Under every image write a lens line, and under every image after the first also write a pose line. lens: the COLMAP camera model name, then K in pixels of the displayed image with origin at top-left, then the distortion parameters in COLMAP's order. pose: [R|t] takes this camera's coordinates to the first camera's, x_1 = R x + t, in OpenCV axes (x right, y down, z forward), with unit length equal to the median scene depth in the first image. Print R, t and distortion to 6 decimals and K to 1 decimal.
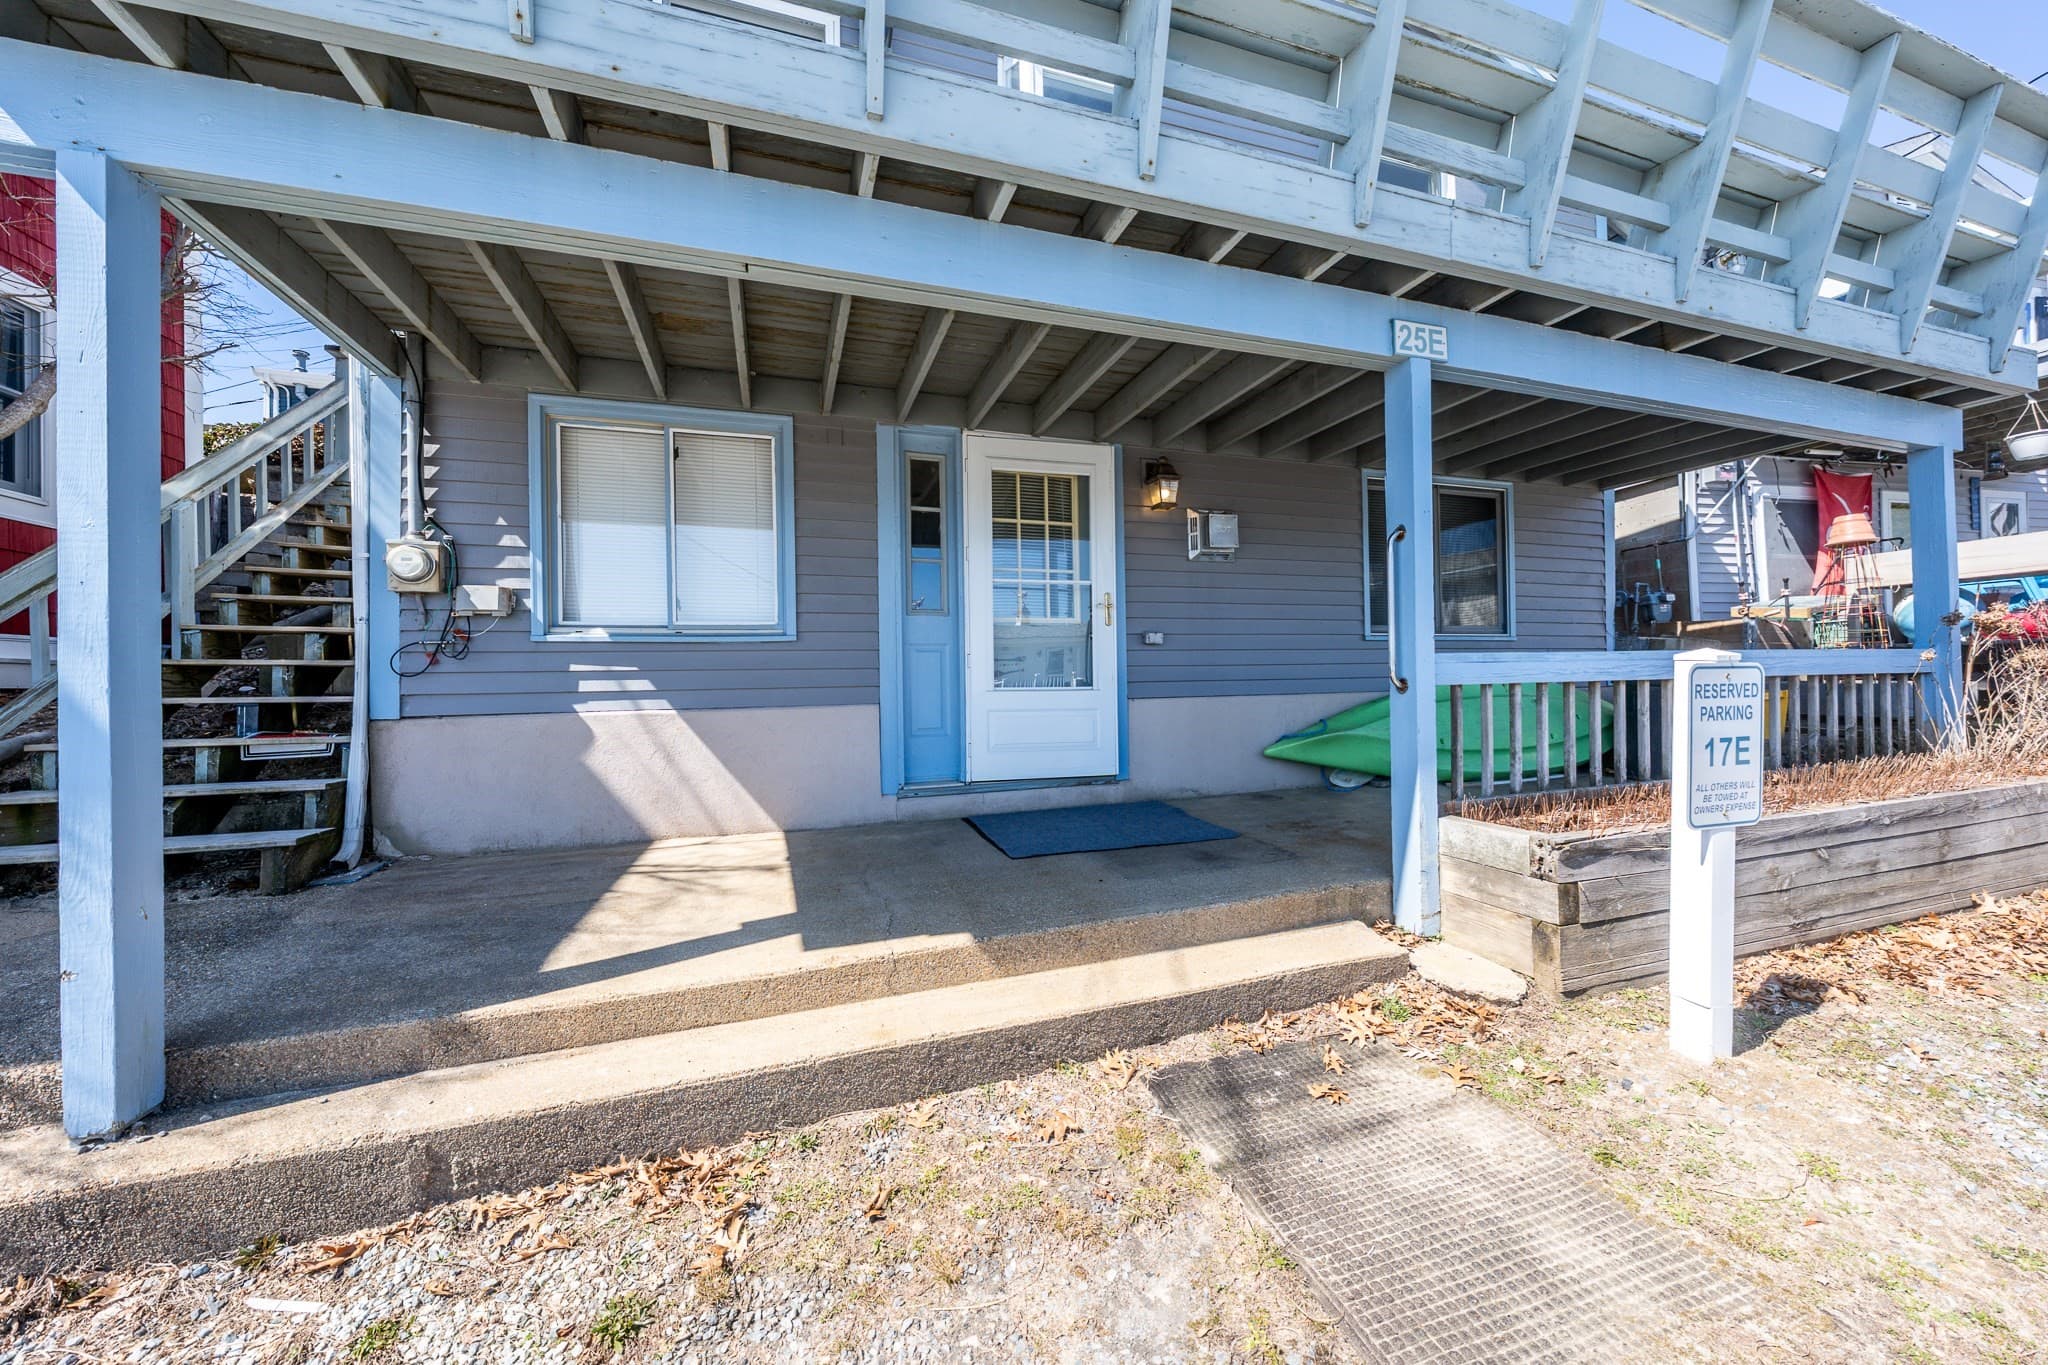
lens RADIAL K [[699.9, 0, 1024.0], [0, 699.9, 682.5], [0, 0, 1]] dist [-0.004894, 0.000053]
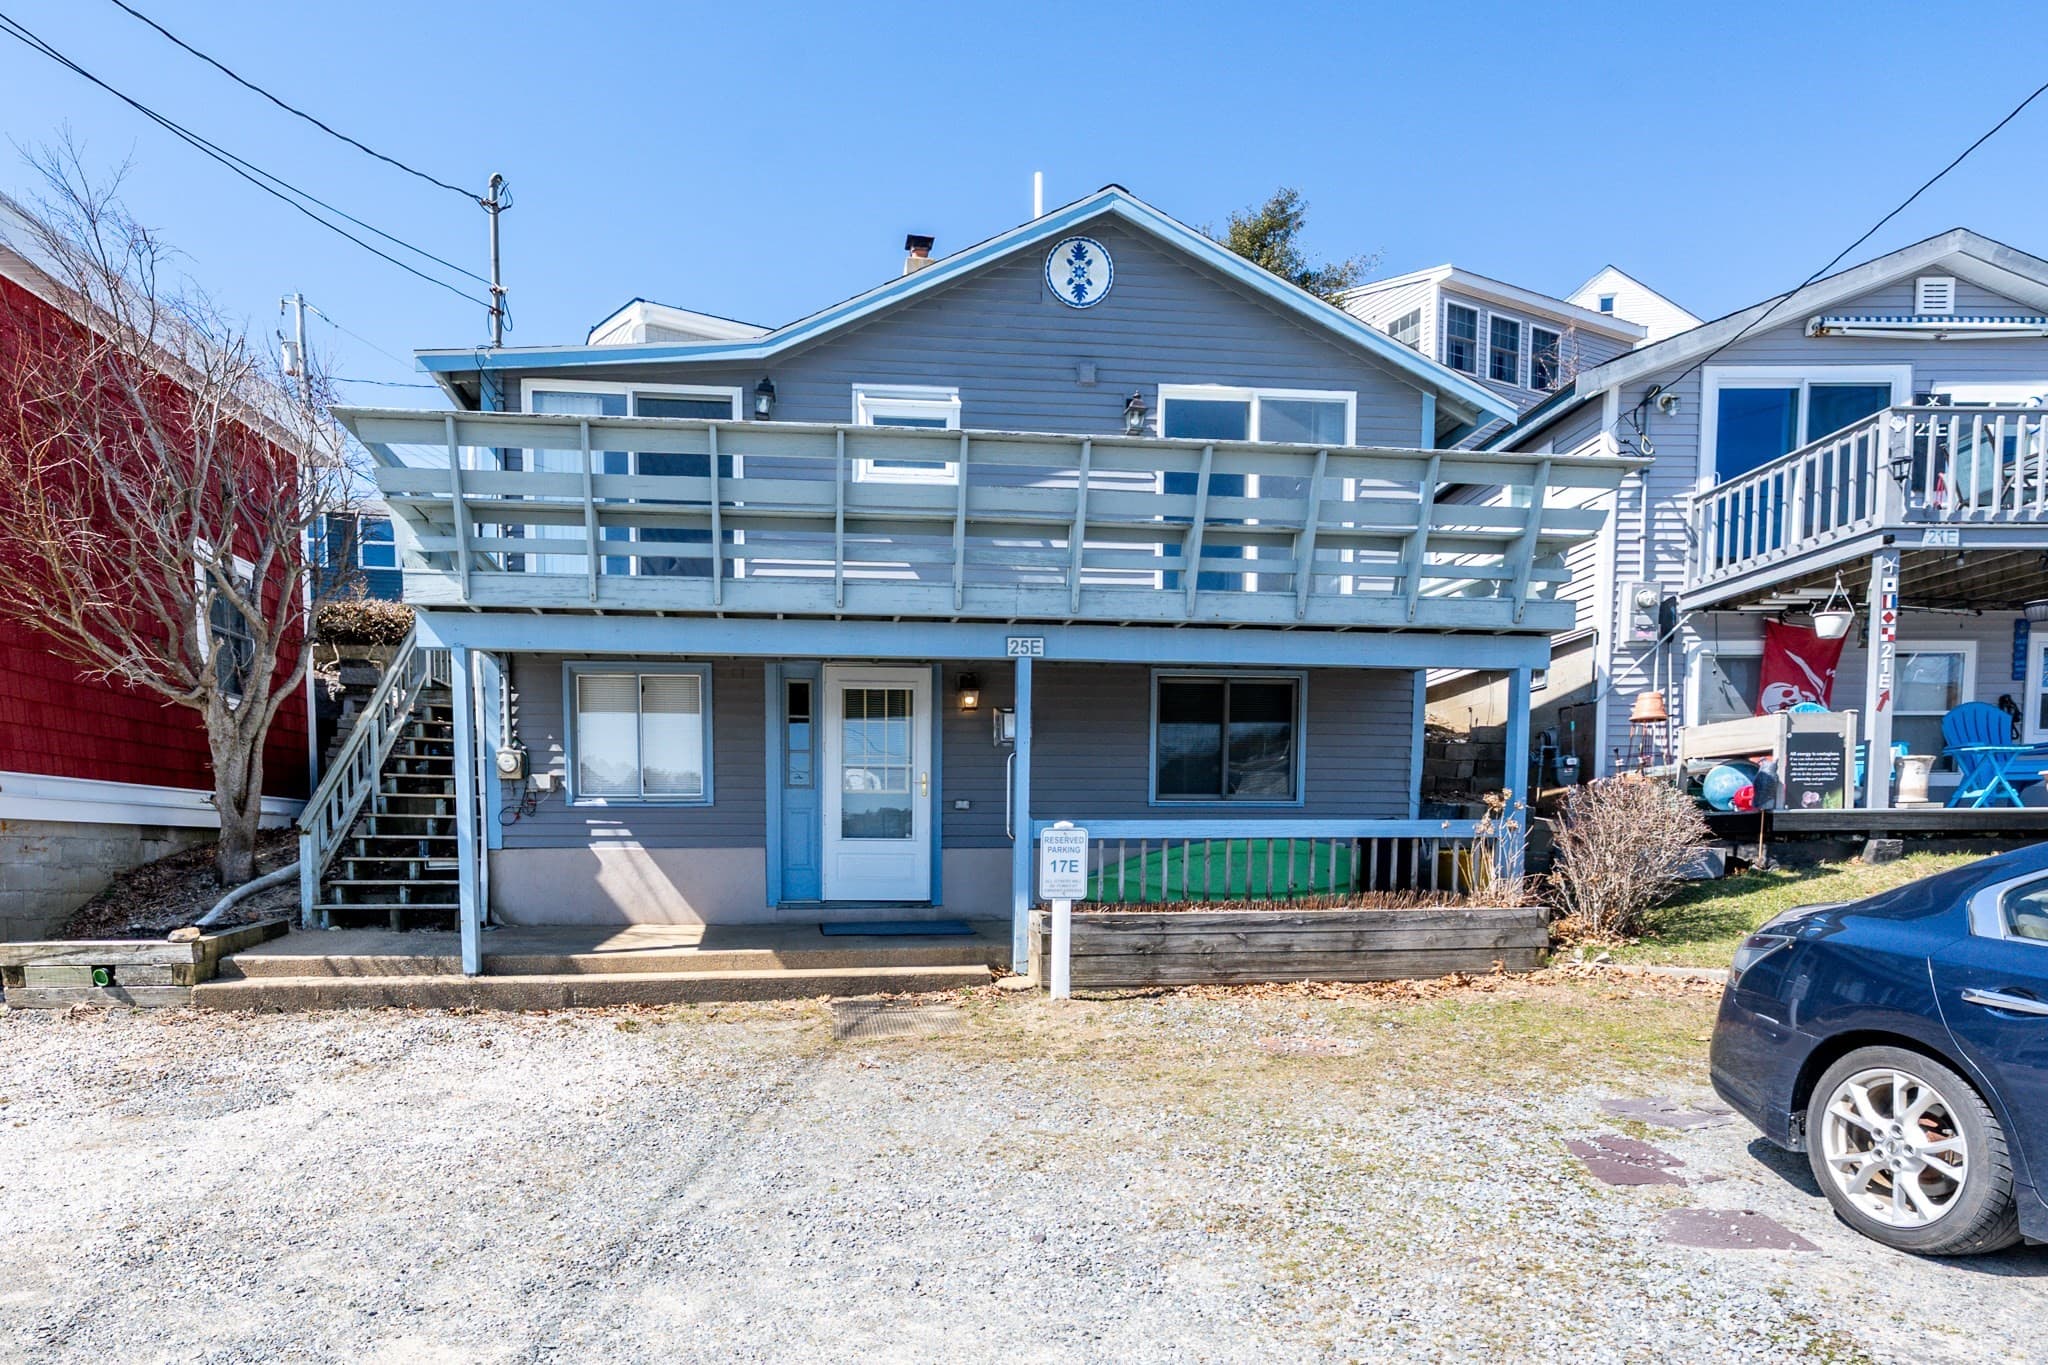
lens RADIAL K [[1081.1, 0, 932.3], [0, 1081.1, 933.1], [0, 0, 1]] dist [-0.003046, -0.001082]
pose [[0.980555, 0.032824, -0.193480, 0.716223], [-0.016576, 0.996243, 0.085006, 0.012340], [0.195543, -0.080146, 0.977415, -1.471488]]
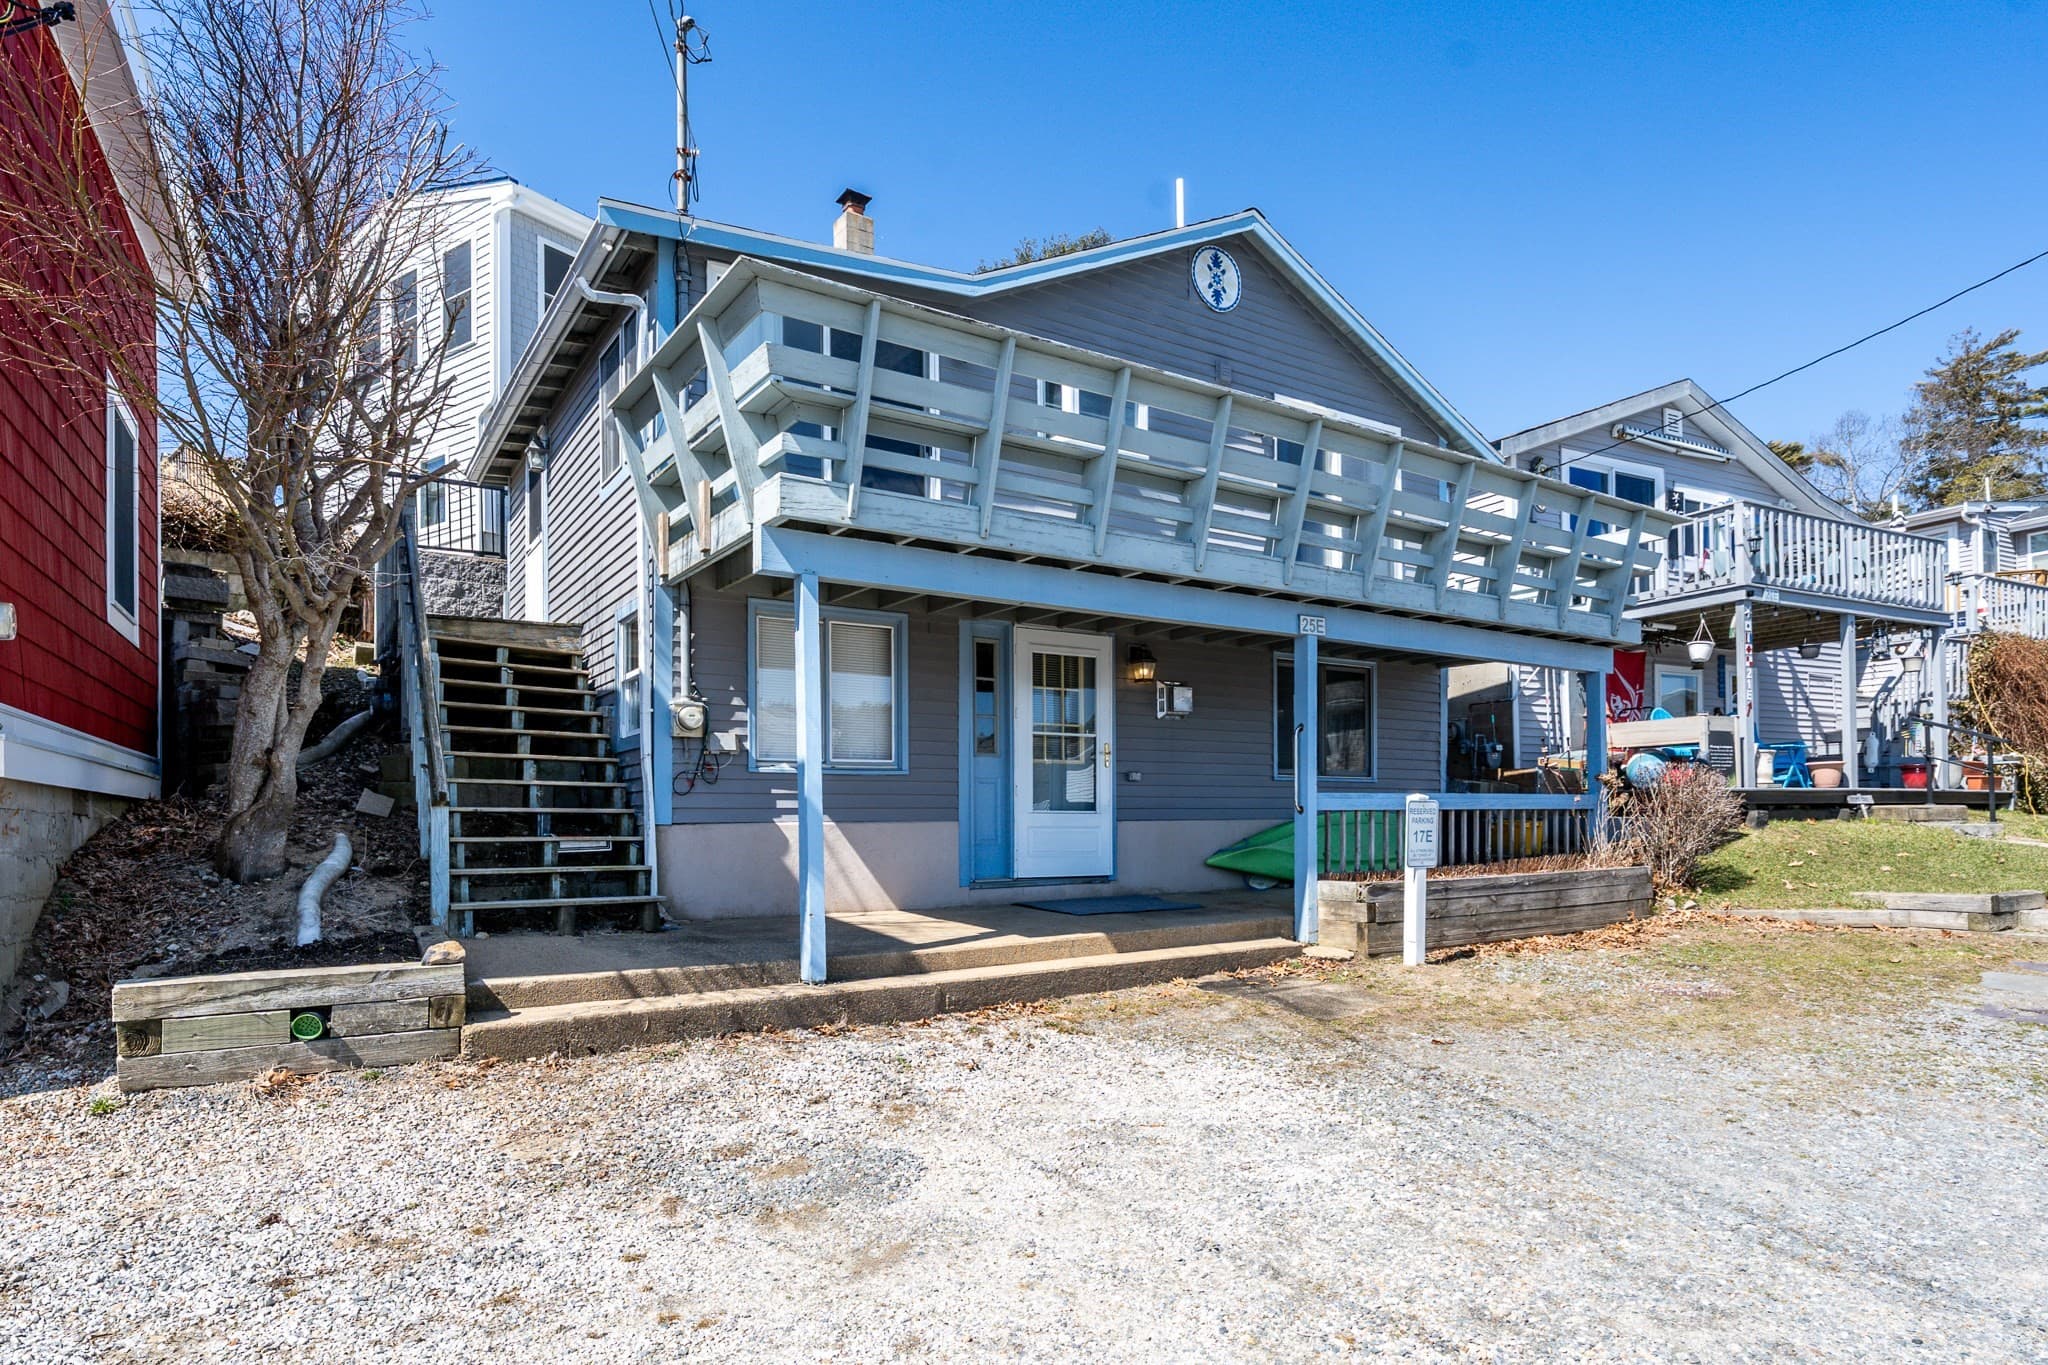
lens RADIAL K [[1089.6, 0, 1033.4], [0, 1089.6, 822.8], [0, 0, 1]] dist [-0.000099, 0.000272]
pose [[0.965539, 0.011299, 0.260014, -0.721558], [-0.011713, 0.999931, 0.000045, 0.037889], [-0.259996, -0.003089, 0.965605, -1.295689]]
